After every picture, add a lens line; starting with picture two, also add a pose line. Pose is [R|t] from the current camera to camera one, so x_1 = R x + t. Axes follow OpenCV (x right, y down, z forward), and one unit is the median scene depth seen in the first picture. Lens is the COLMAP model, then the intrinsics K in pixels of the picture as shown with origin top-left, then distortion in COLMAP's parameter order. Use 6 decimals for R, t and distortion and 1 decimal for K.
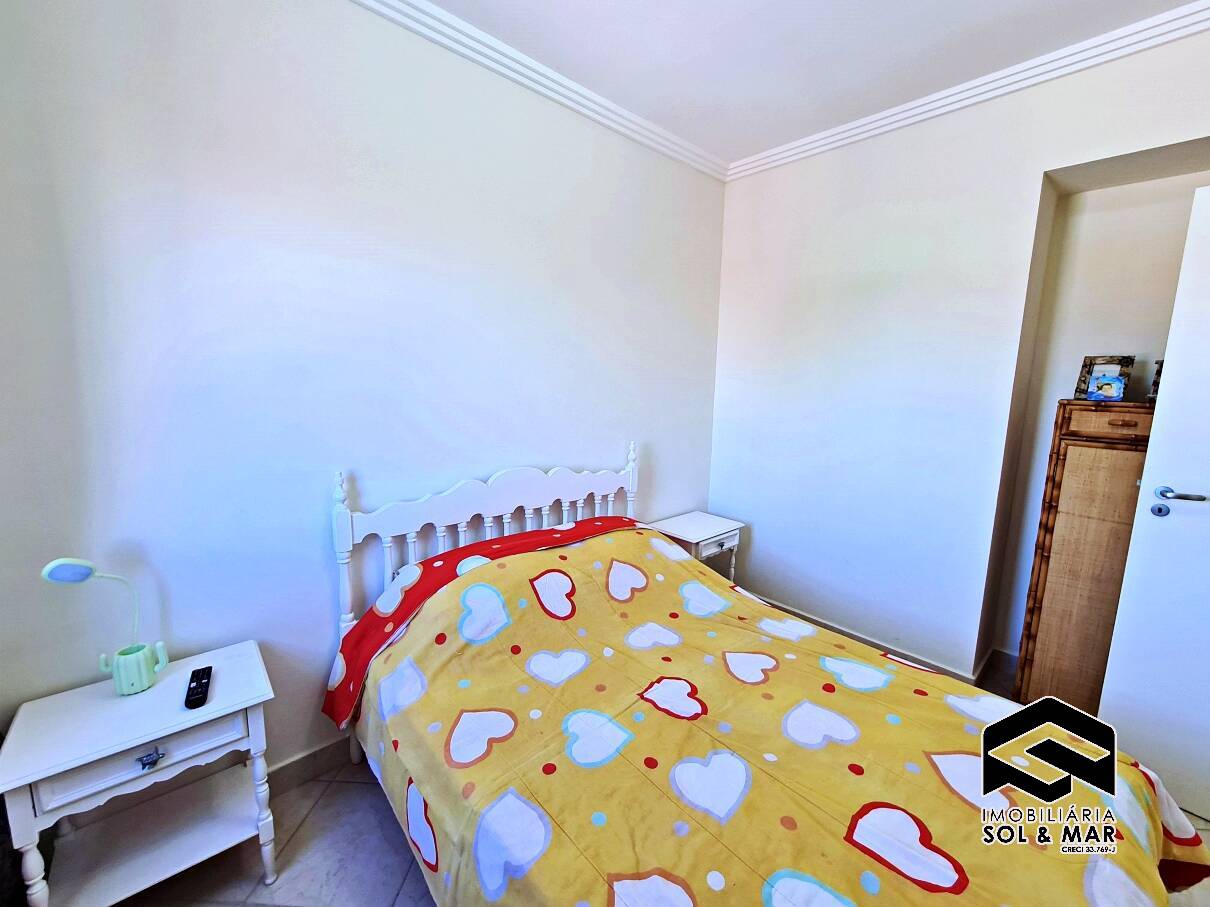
lens RADIAL K [[488.1, 0, 613.3], [0, 488.1, 455.5], [0, 0, 1]] dist [-0.006598, -0.000062]
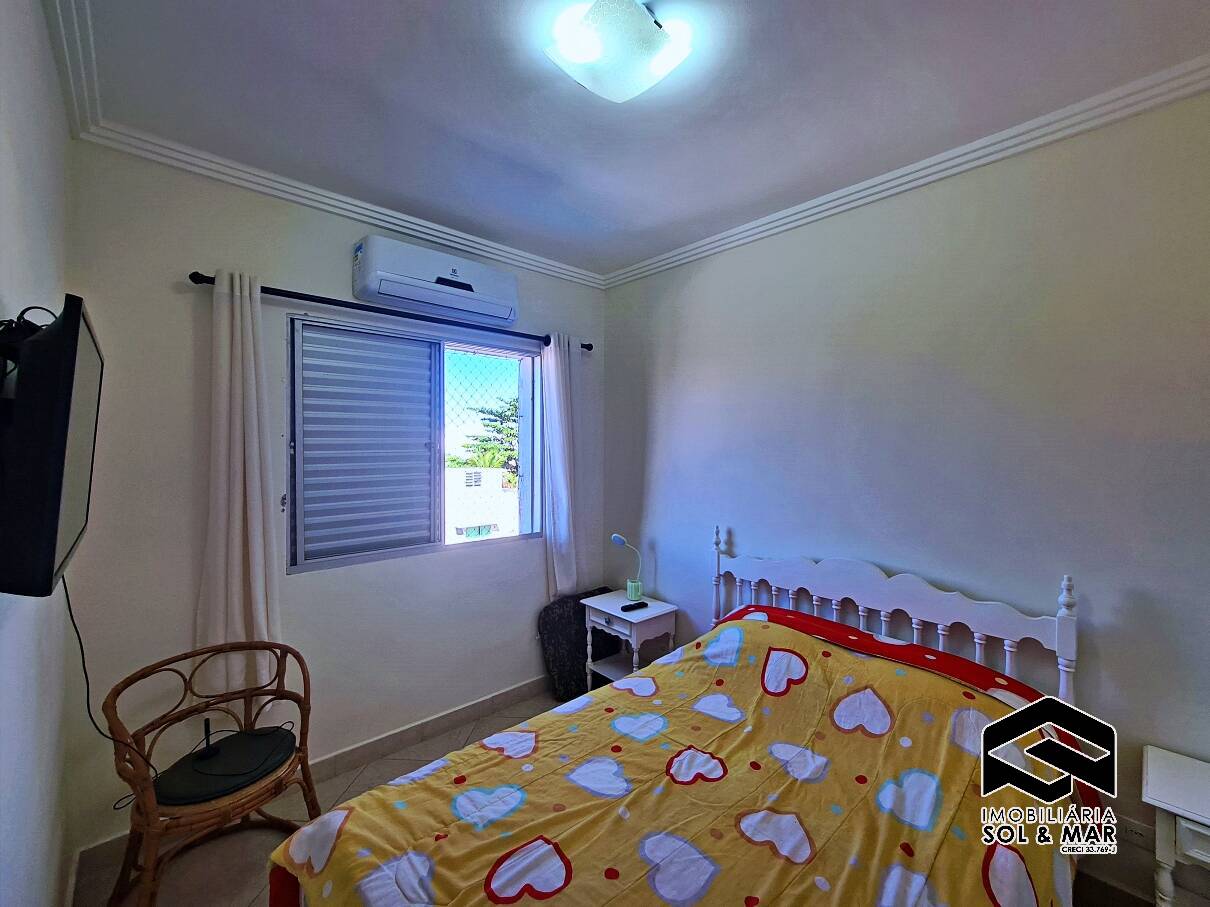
lens RADIAL K [[495.3, 0, 610.6], [0, 495.3, 450.1], [0, 0, 1]] dist [-0.001825, 0.000289]
pose [[-0.003150, -0.012688, -0.999915, 1.027555], [-0.160362, 0.986985, -0.012019, -0.130229], [0.987053, 0.160310, -0.005143, 0.585145]]
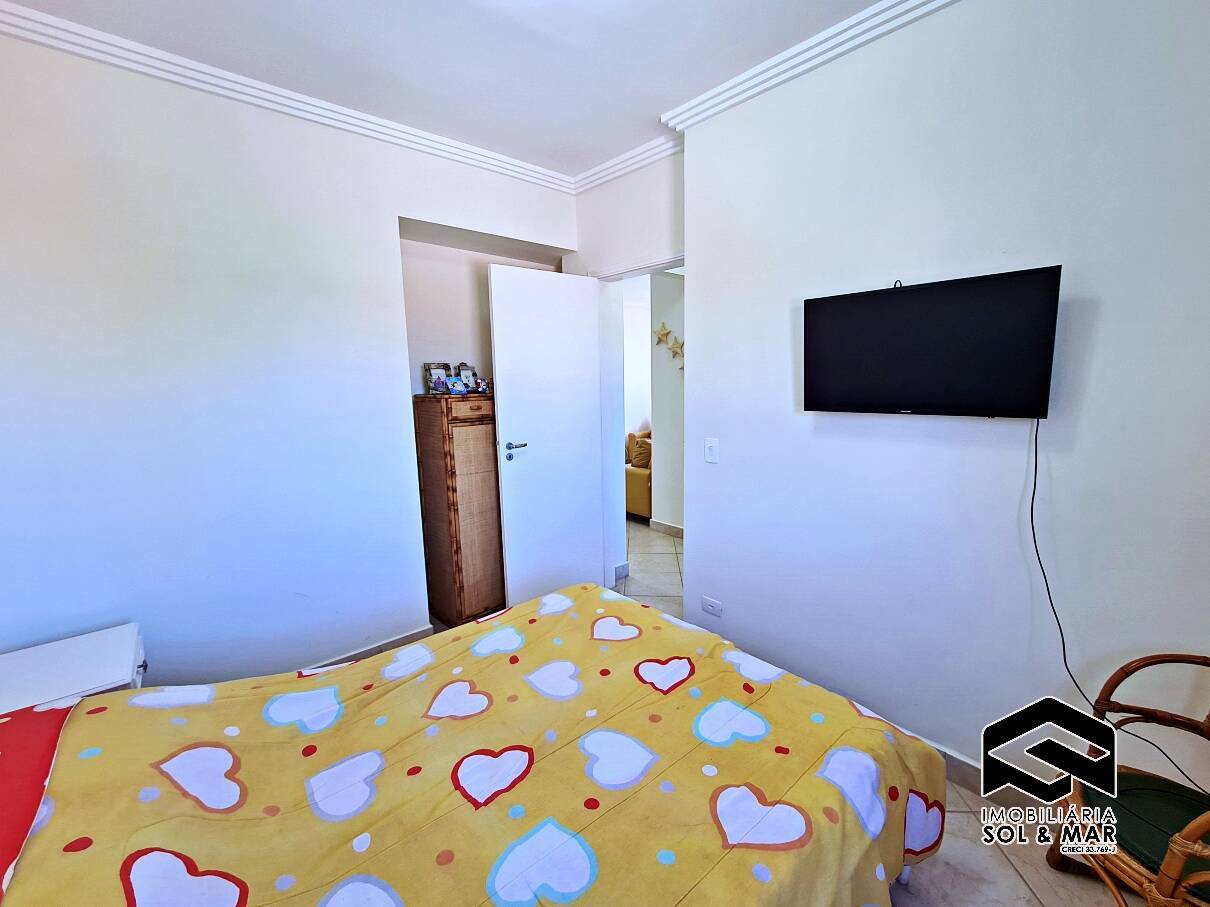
lens RADIAL K [[500.3, 0, 599.5], [0, 500.3, 440.8], [0, 0, 1]] dist [0.013540, -0.000007]
pose [[0.041481, -0.149458, 0.987898, -0.529413], [0.176730, 0.974256, 0.139973, -0.122098], [-0.983385, 0.168785, 0.066827, 0.550340]]
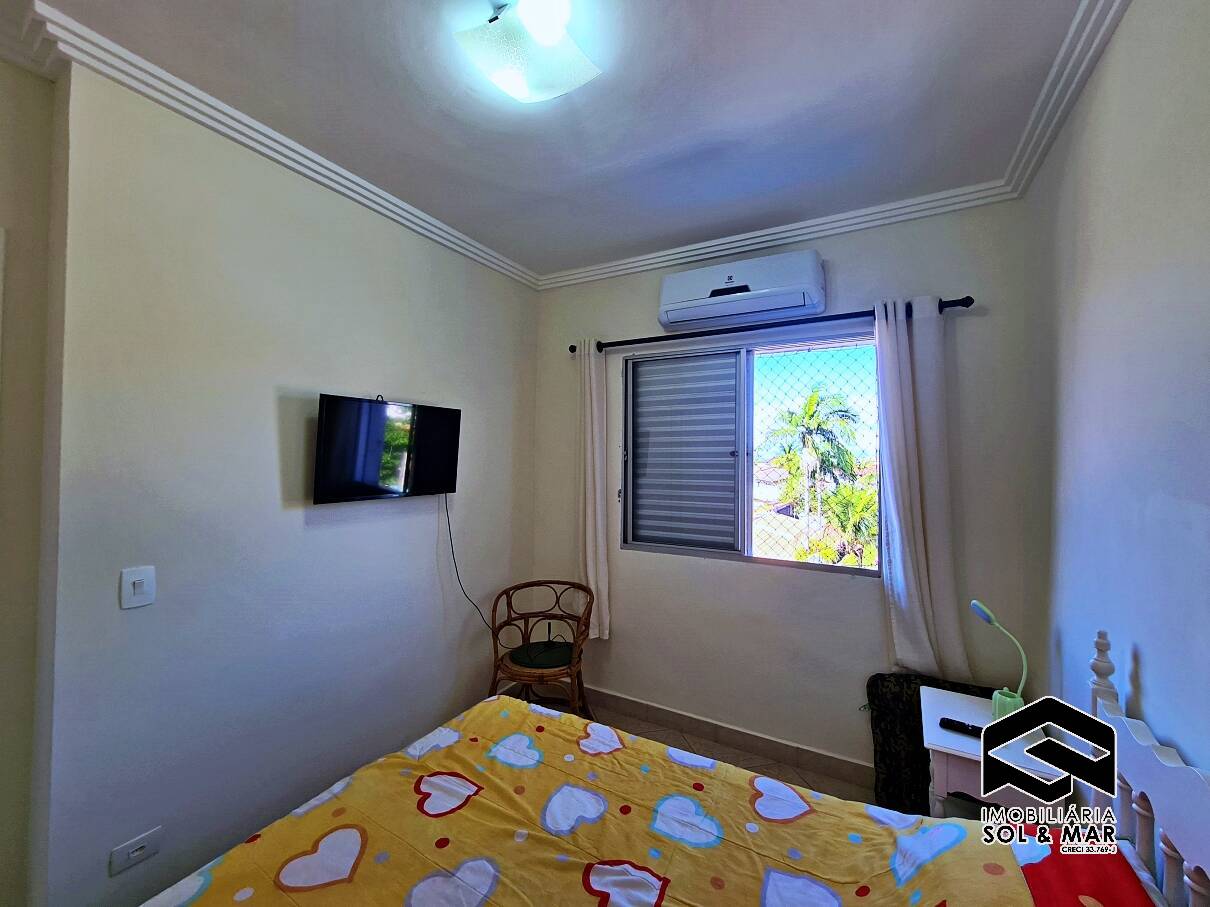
lens RADIAL K [[495.3, 0, 610.6], [0, 495.3, 450.1], [0, 0, 1]] dist [-0.001825, 0.000289]
pose [[-0.953847, -0.031574, -0.298628, 0.338597], [-0.073788, 0.988611, 0.131163, -0.258075], [0.291086, 0.147144, -0.945314, 1.361968]]
